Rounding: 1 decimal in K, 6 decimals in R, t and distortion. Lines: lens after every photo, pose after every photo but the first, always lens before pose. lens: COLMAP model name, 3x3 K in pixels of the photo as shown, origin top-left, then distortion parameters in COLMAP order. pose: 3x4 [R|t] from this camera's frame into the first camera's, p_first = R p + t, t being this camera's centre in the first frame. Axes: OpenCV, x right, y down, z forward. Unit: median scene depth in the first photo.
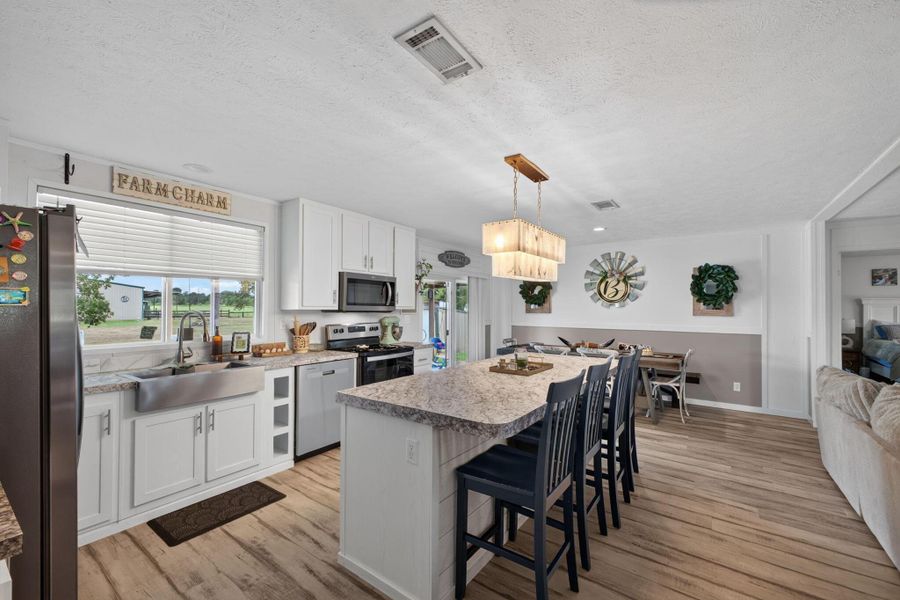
lens RADIAL K [[377.4, 0, 448.4], [0, 377.4, 303.4], [0, 0, 1]] dist [-0.000804, -0.000078]
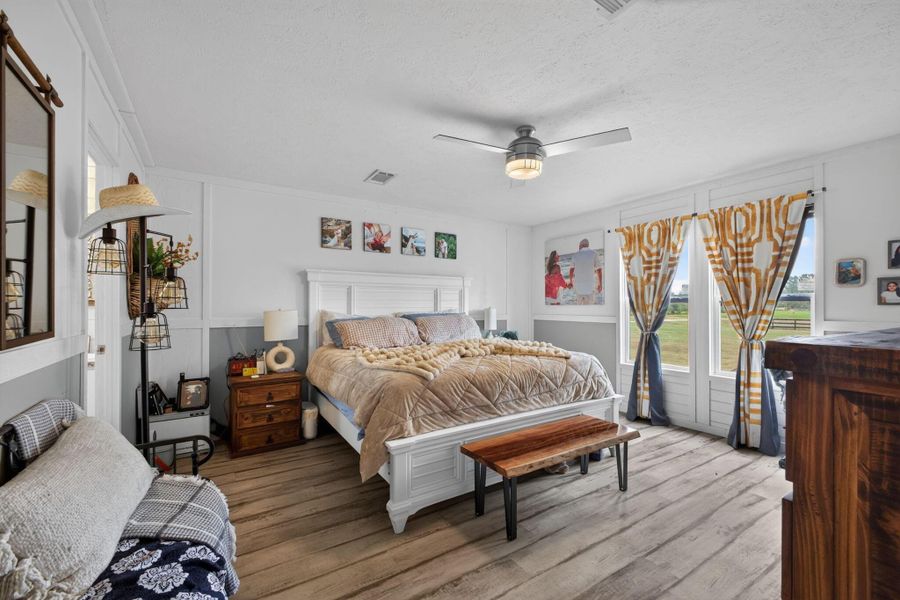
lens RADIAL K [[377.4, 0, 451.5], [0, 377.4, 304.1], [0, 0, 1]] dist [-0.000804, -0.000078]
pose [[0.372674, -0.005067, 0.927948, 0.697921], [-0.003852, 0.999968, 0.007008, 0.029557], [-0.927954, -0.006186, 0.372643, 0.630307]]
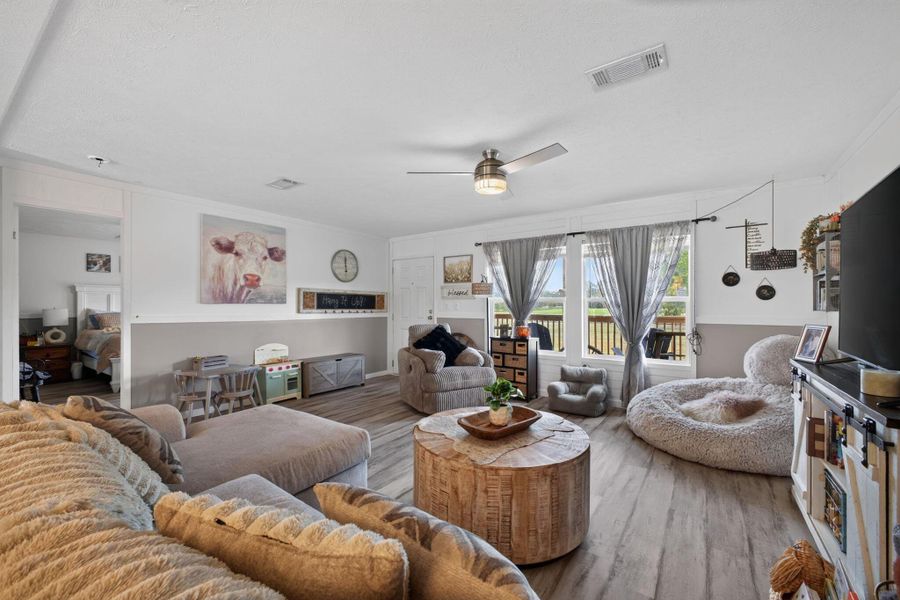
lens RADIAL K [[377.4, 0, 449.4], [0, 377.4, 298.2], [0, 0, 1]] dist [-0.000804, -0.000078]
pose [[-0.040792, -0.000720, 0.999167, 0.176875], [-0.012555, 0.999921, 0.000208, 0.006819], [-0.999089, -0.012536, -0.040798, 0.159661]]
